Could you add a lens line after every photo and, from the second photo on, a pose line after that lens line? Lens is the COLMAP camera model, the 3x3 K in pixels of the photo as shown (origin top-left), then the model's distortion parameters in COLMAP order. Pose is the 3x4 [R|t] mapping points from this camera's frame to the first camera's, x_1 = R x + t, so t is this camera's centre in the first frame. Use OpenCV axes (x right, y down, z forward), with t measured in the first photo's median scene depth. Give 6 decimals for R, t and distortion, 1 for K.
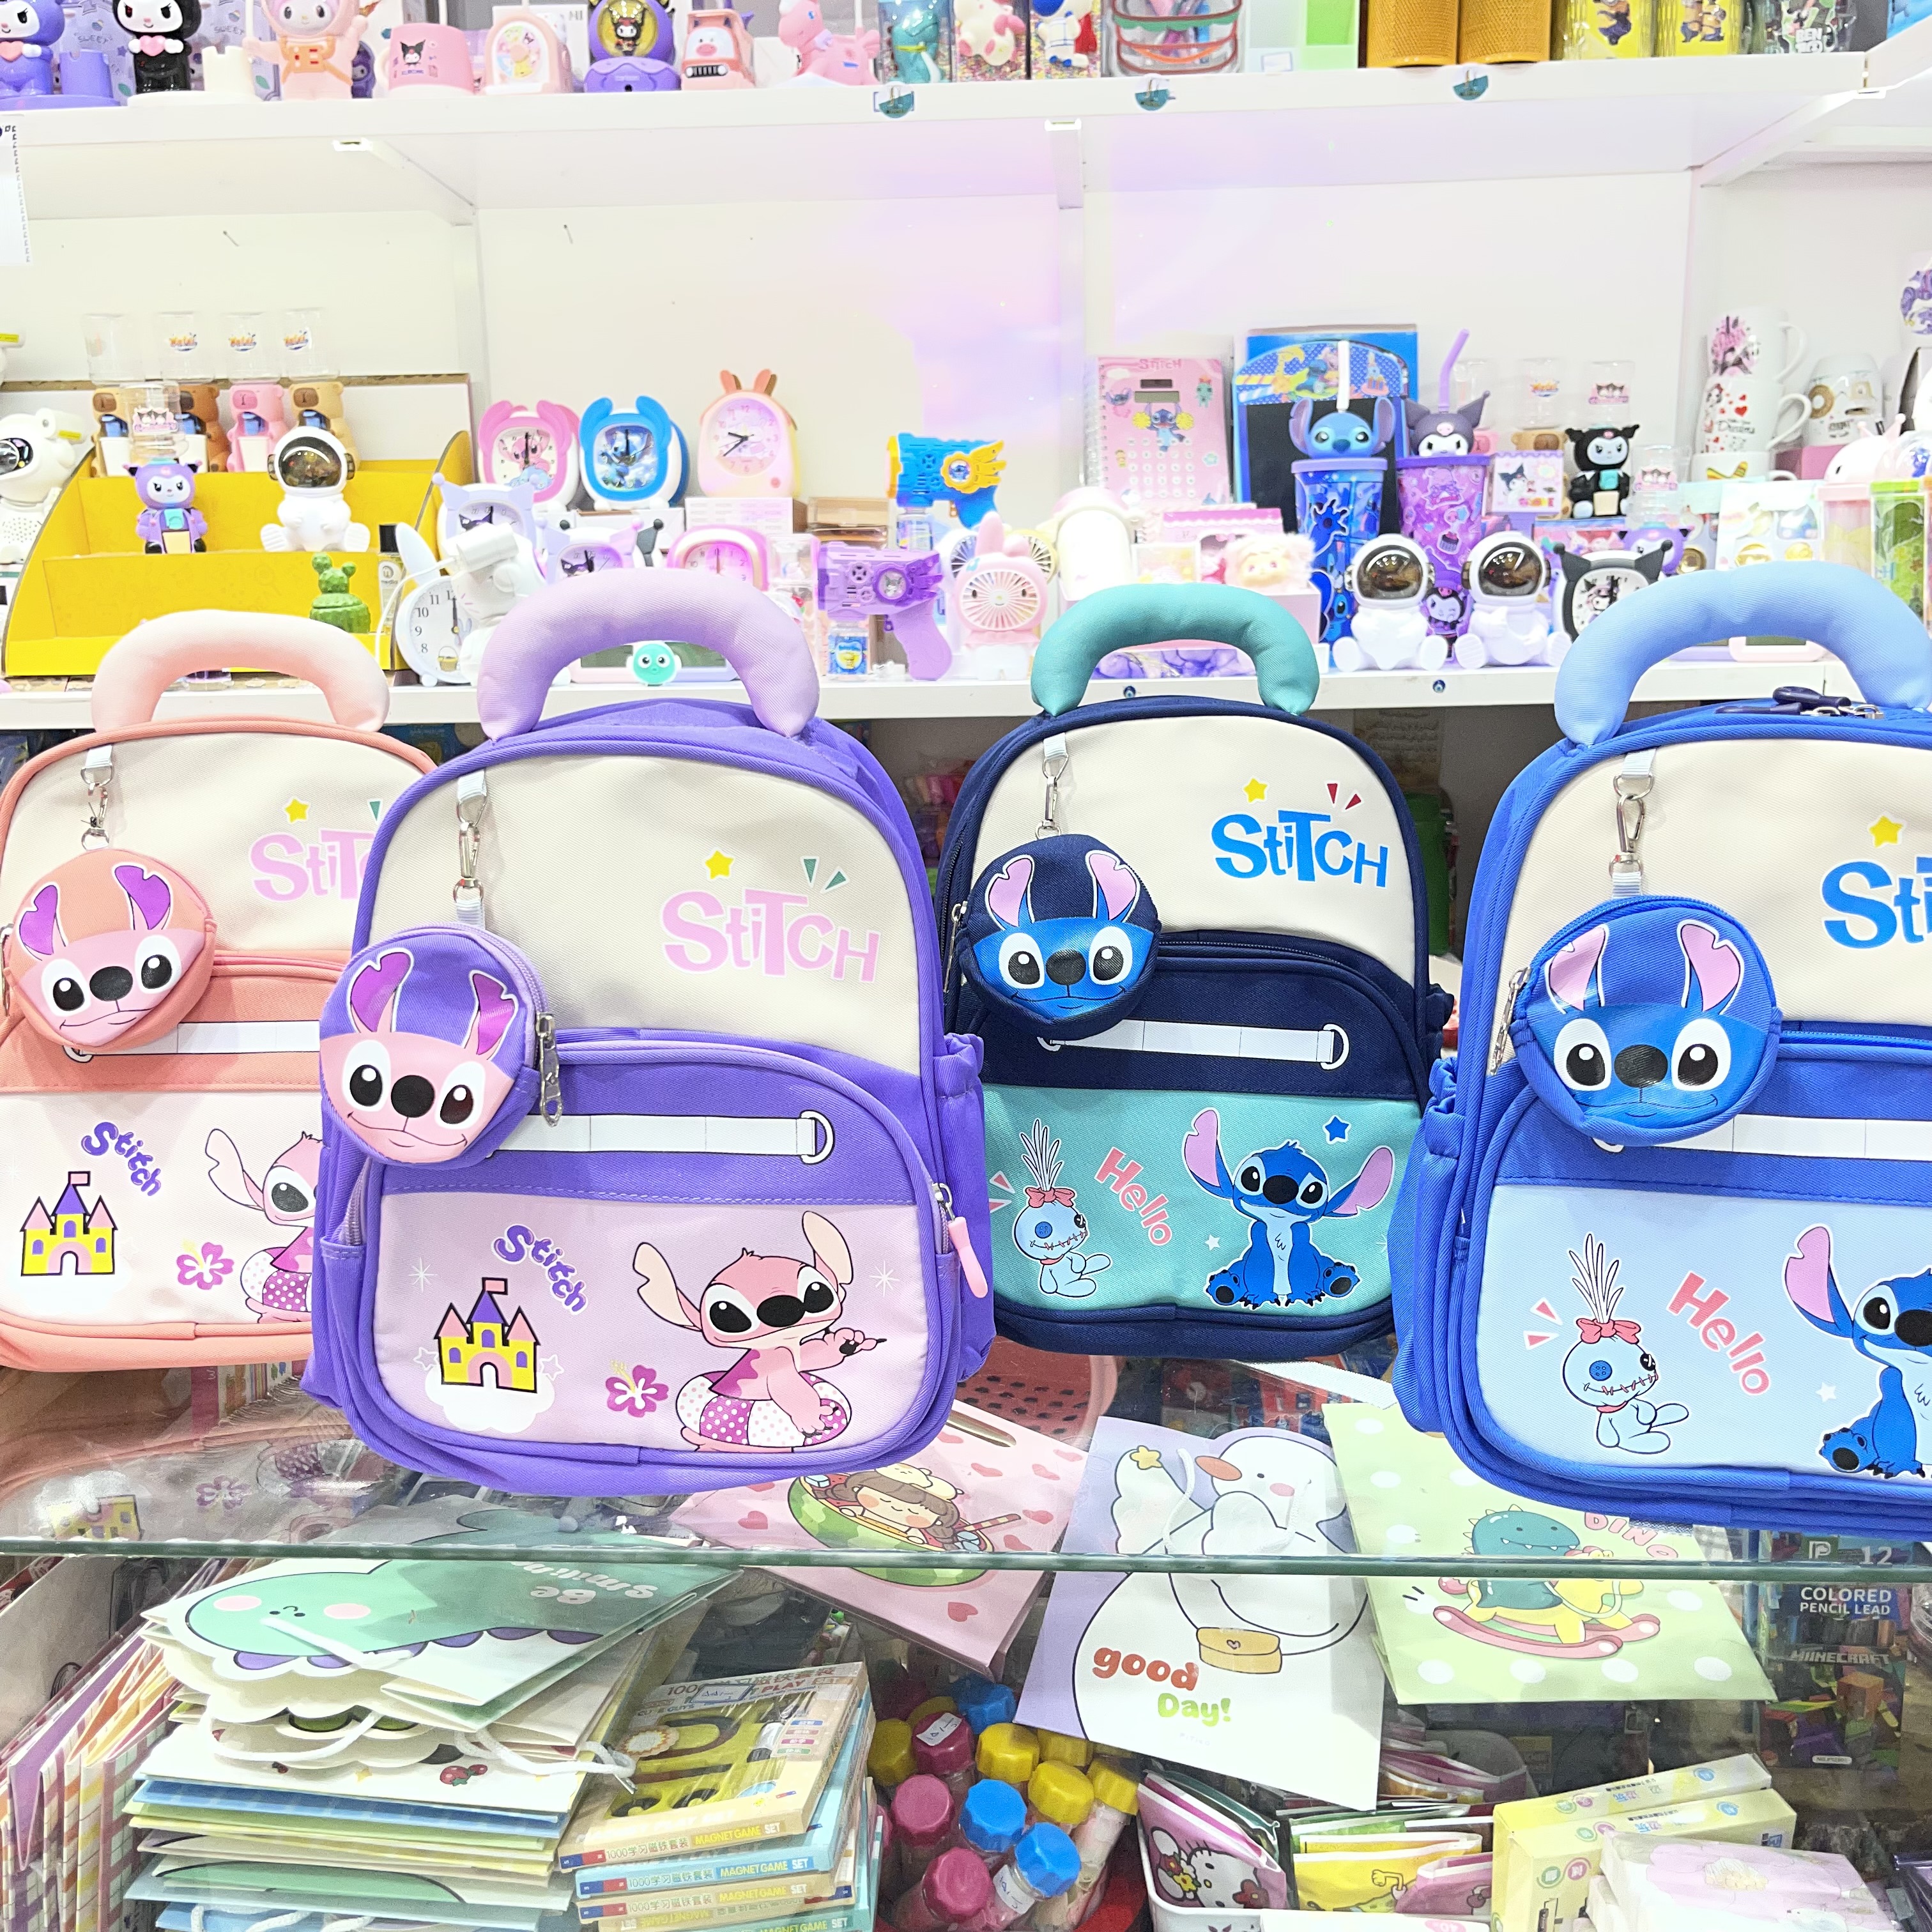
lens RADIAL K [[2079.0, 0, 955.3], [0, 2079.0, 970.0], [0, 0, 1]] dist [0.020455, 0.000000]
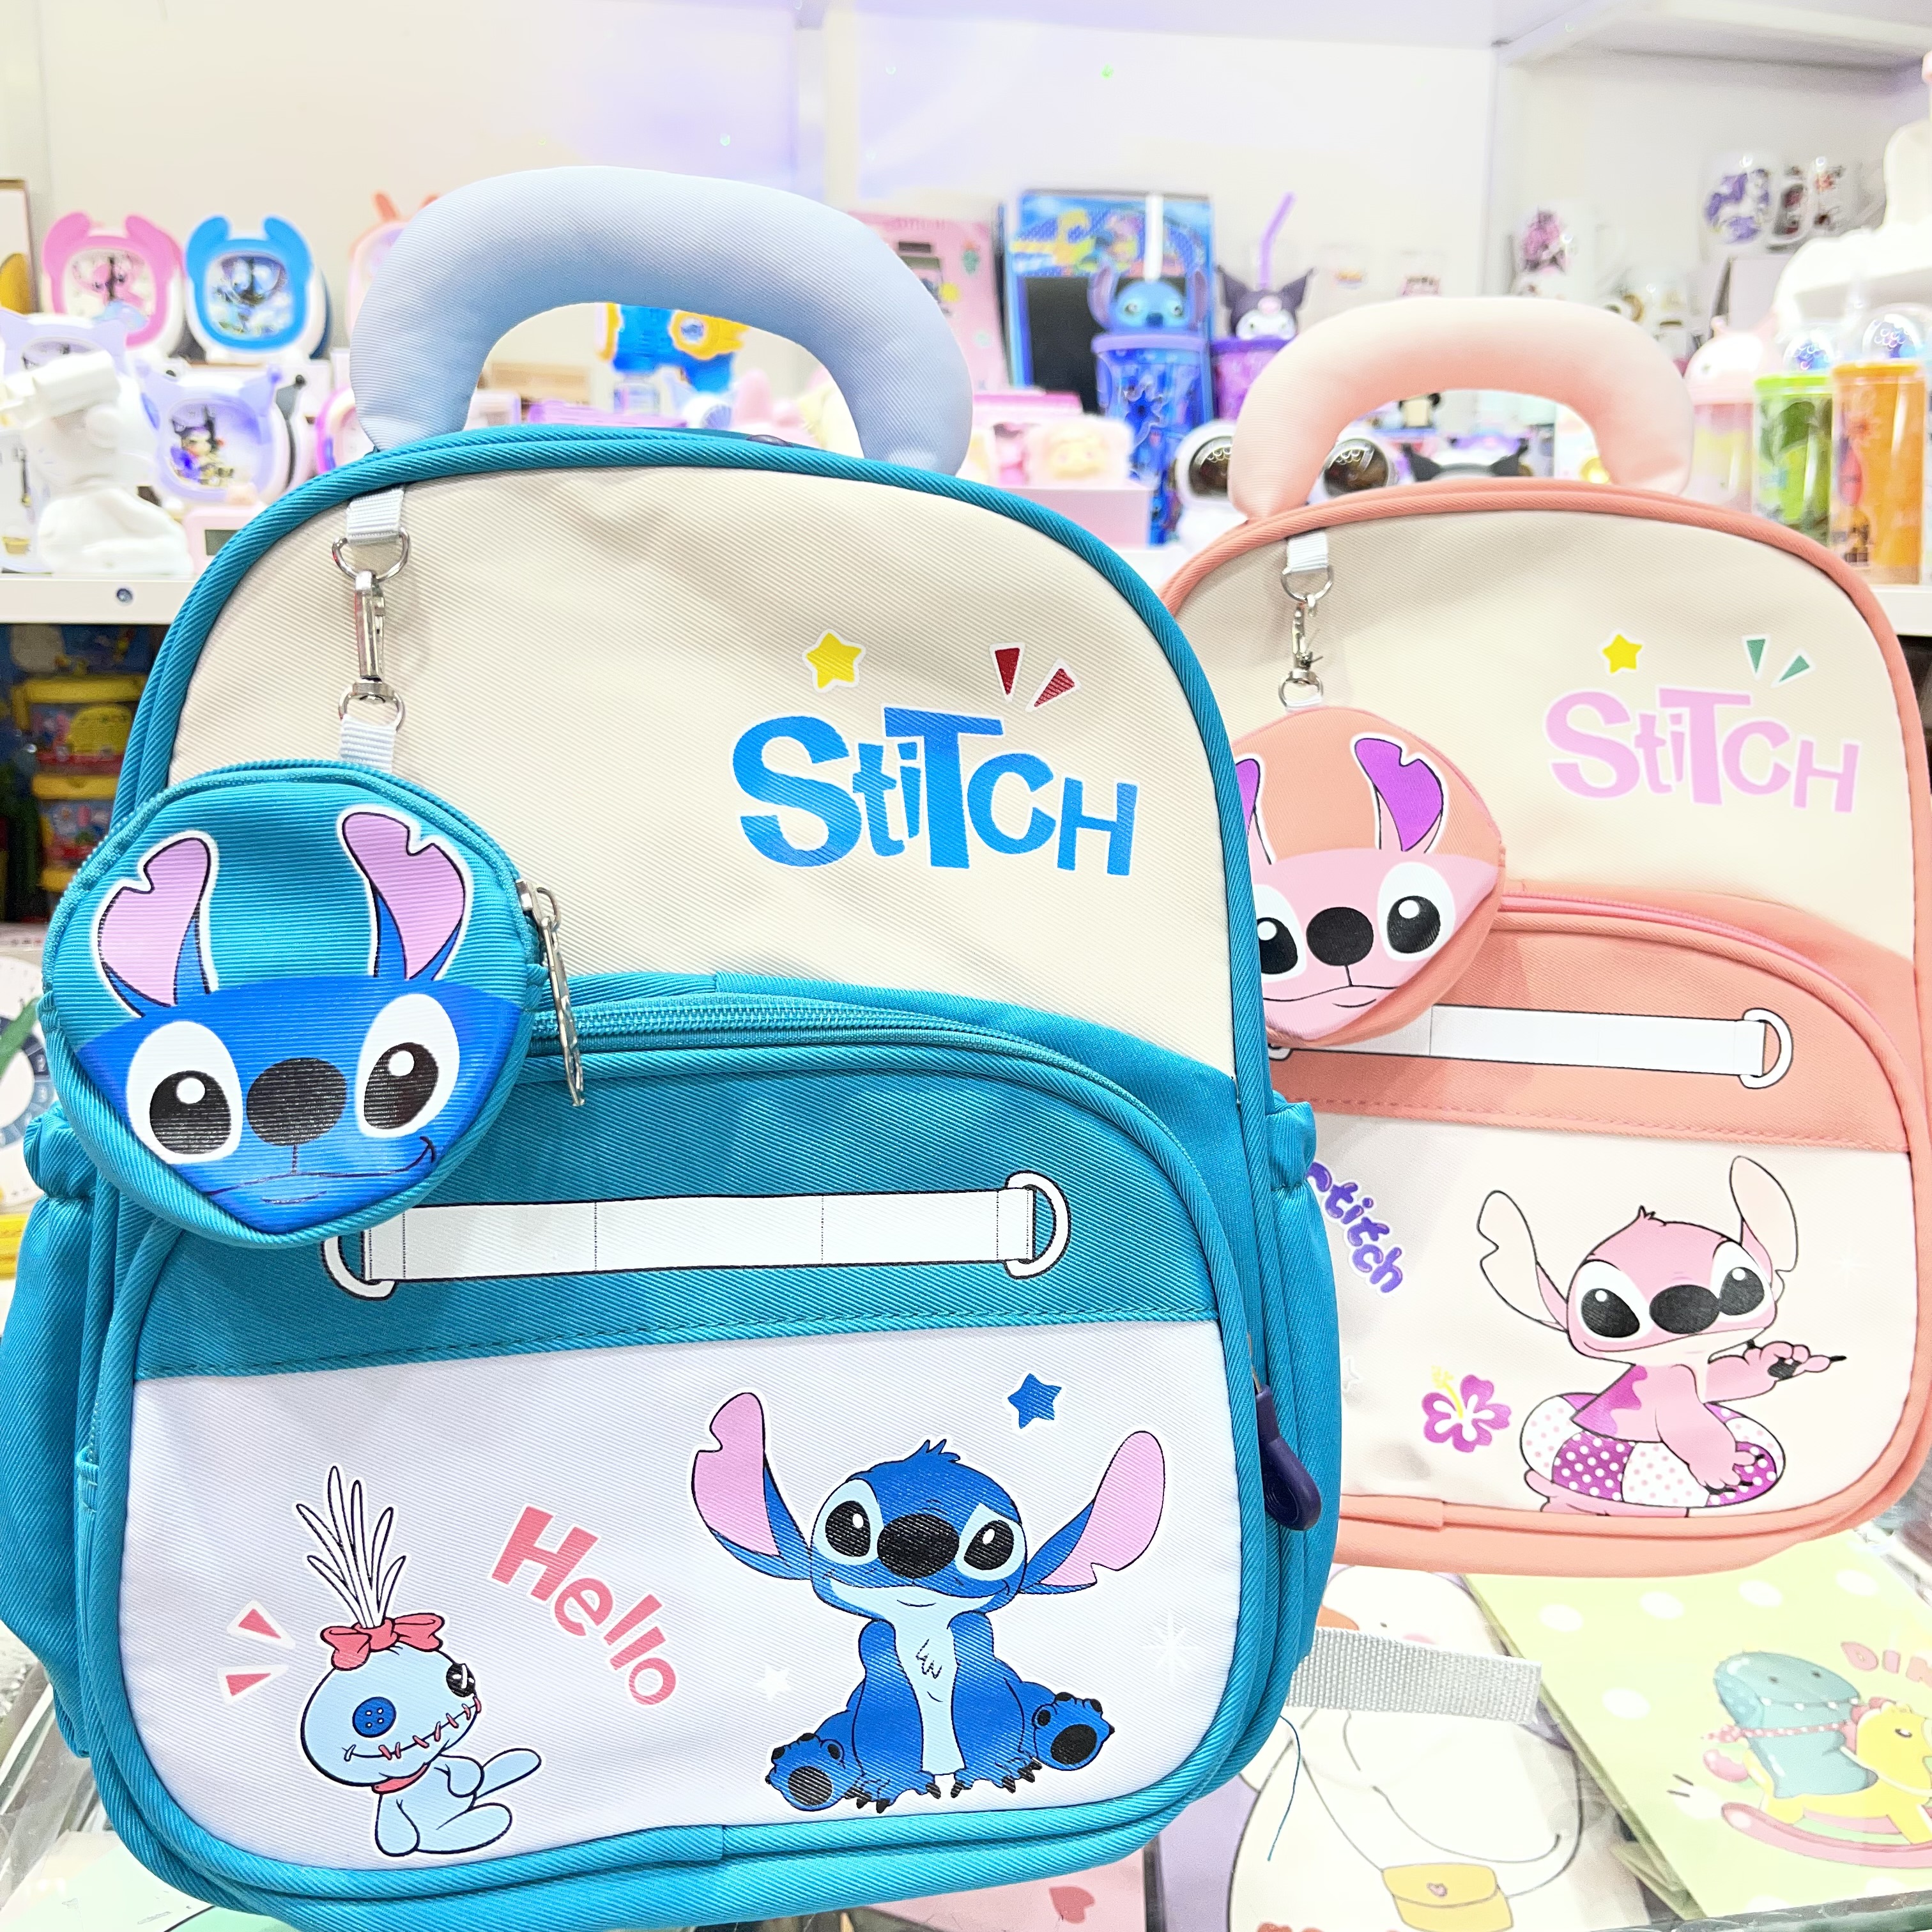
lens RADIAL K [[2079.0, 0, 1004.9], [0, 2079.0, 962.3], [0, 0, 1]] dist [0.020455, 0.000000]
pose [[0.971030, -0.019375, 0.238172, -0.081074], [0.019536, 0.999808, 0.001684, 0.007126], [-0.238159, 0.003017, 0.971222, 0.191110]]
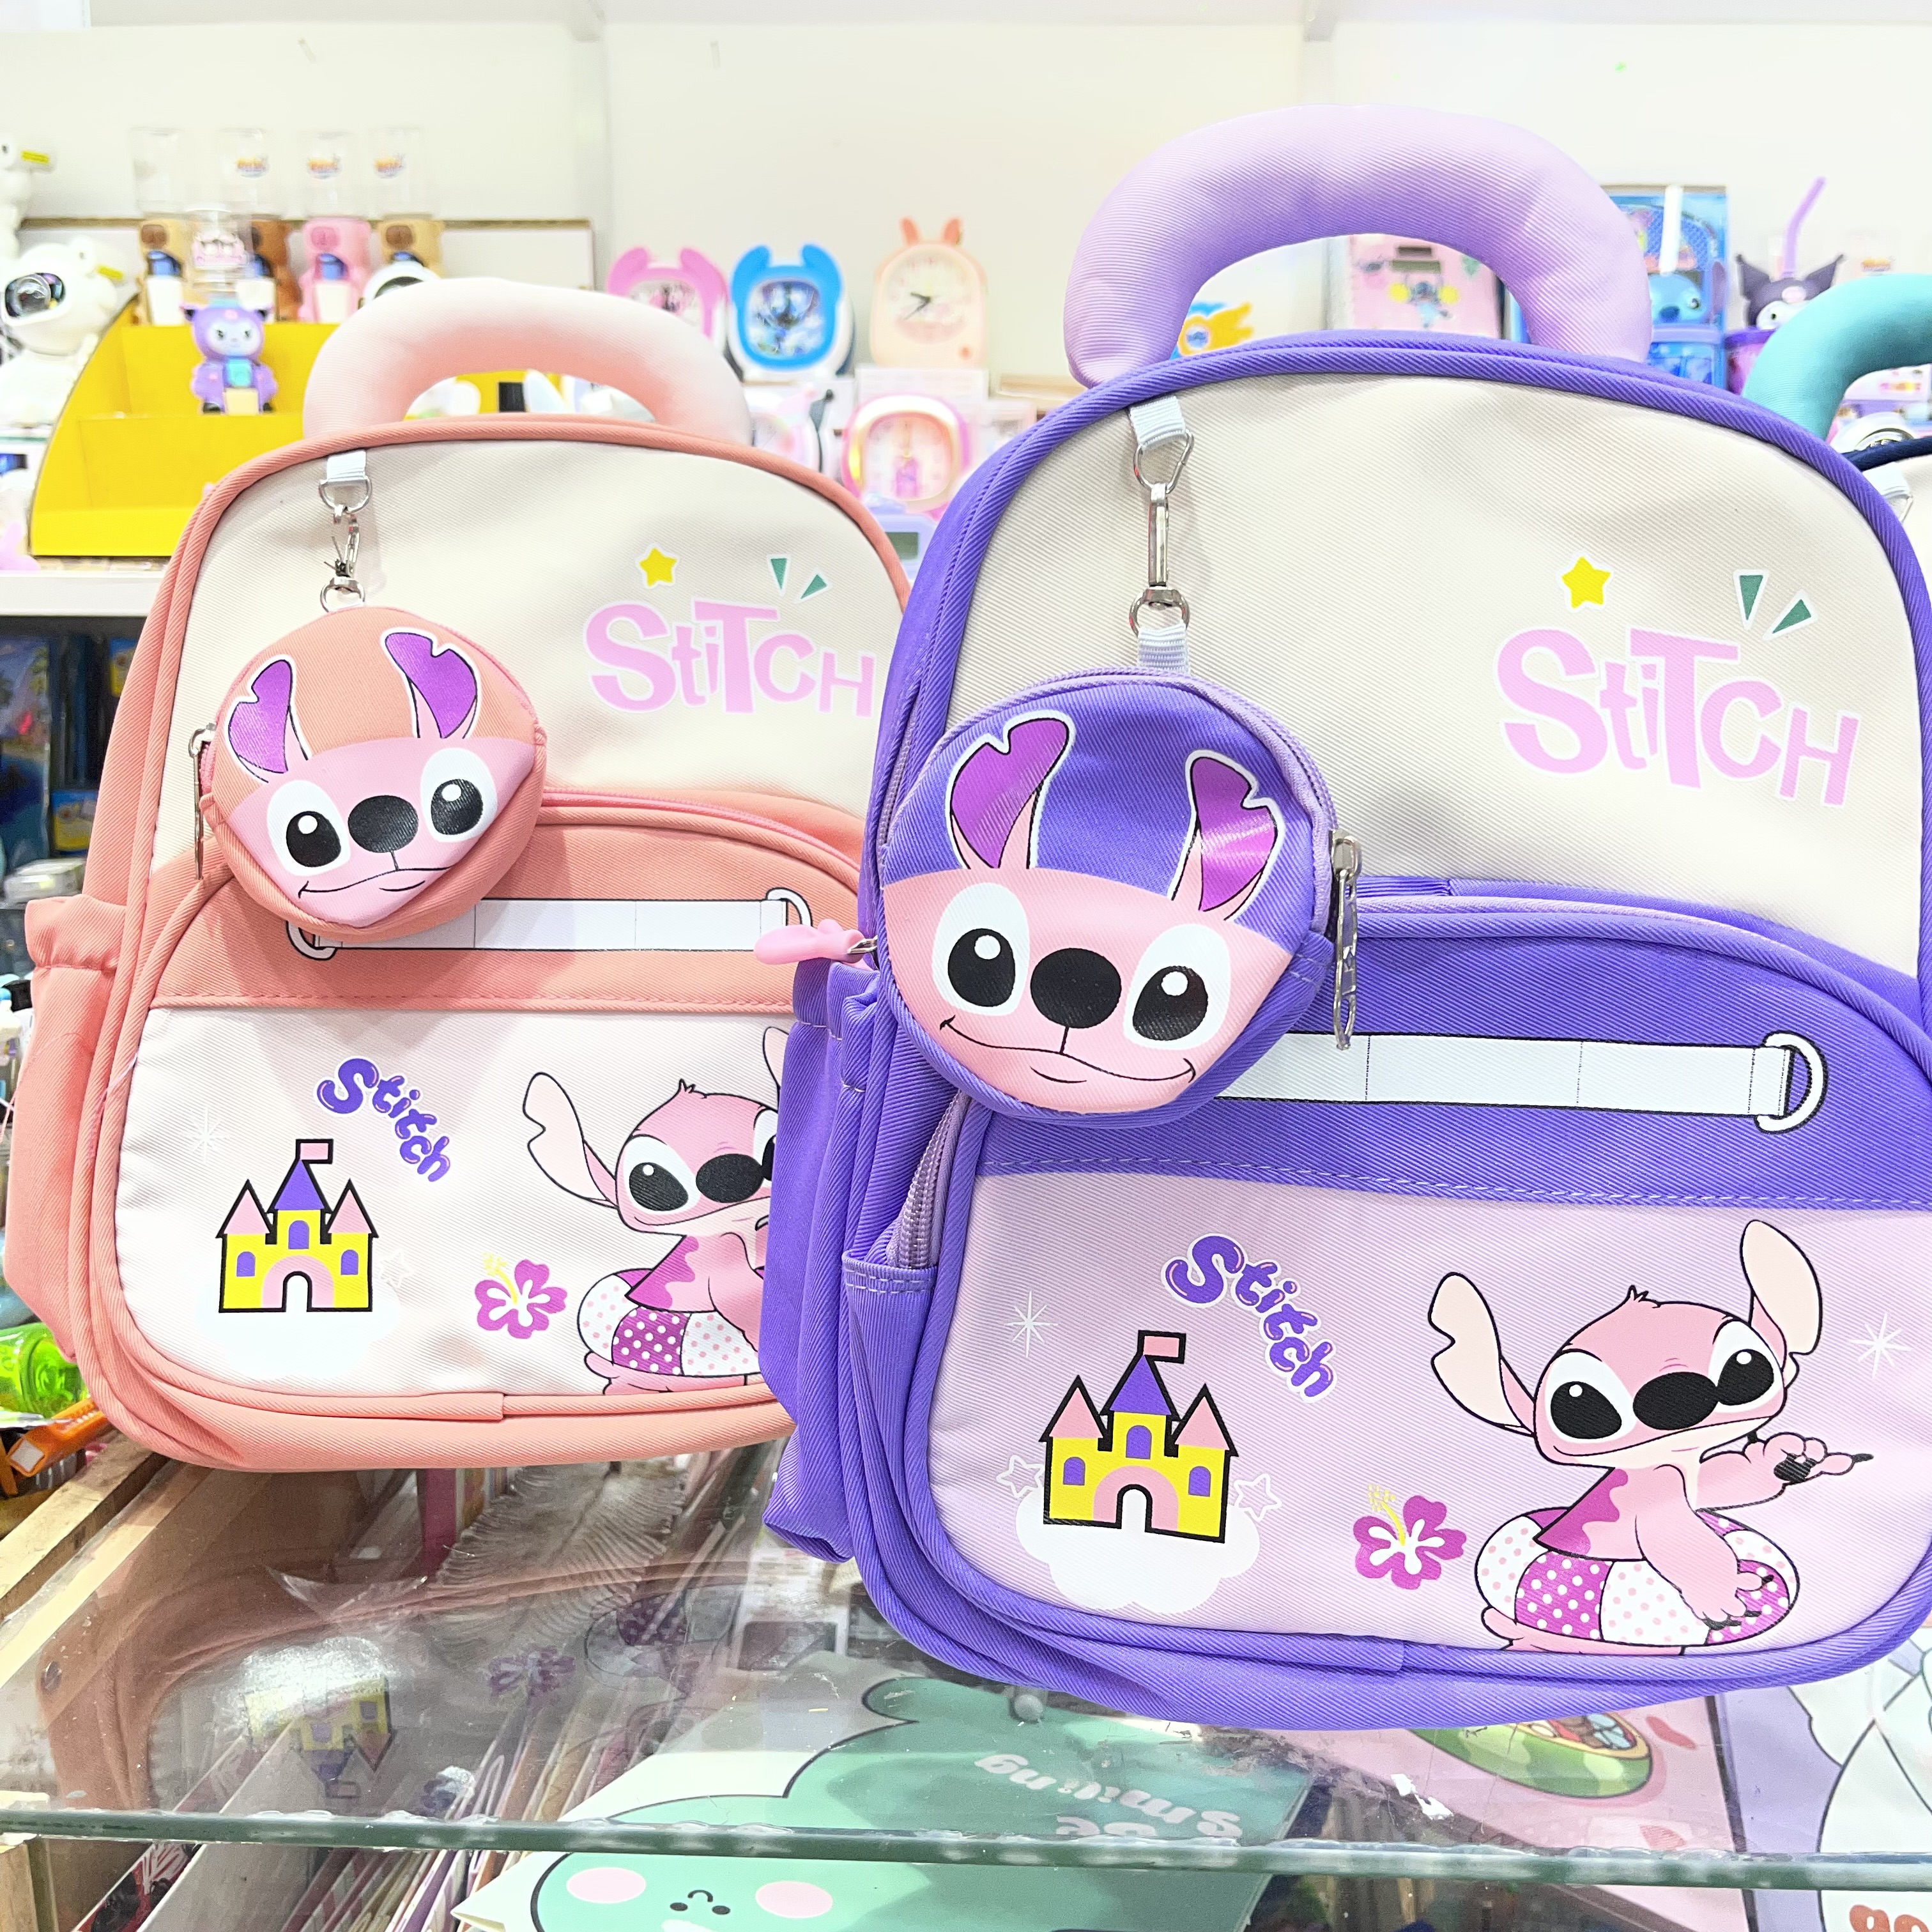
lens RADIAL K [[2079.0, 0, 972.0], [0, 2079.0, 965.7], [0, 0, 1]] dist [0.020455, 0.000000]
pose [[0.999257, 0.017043, 0.034558, -0.116675], [-0.016603, 0.999778, -0.012974, 0.023741], [-0.034771, 0.012391, 0.999318, 0.181582]]
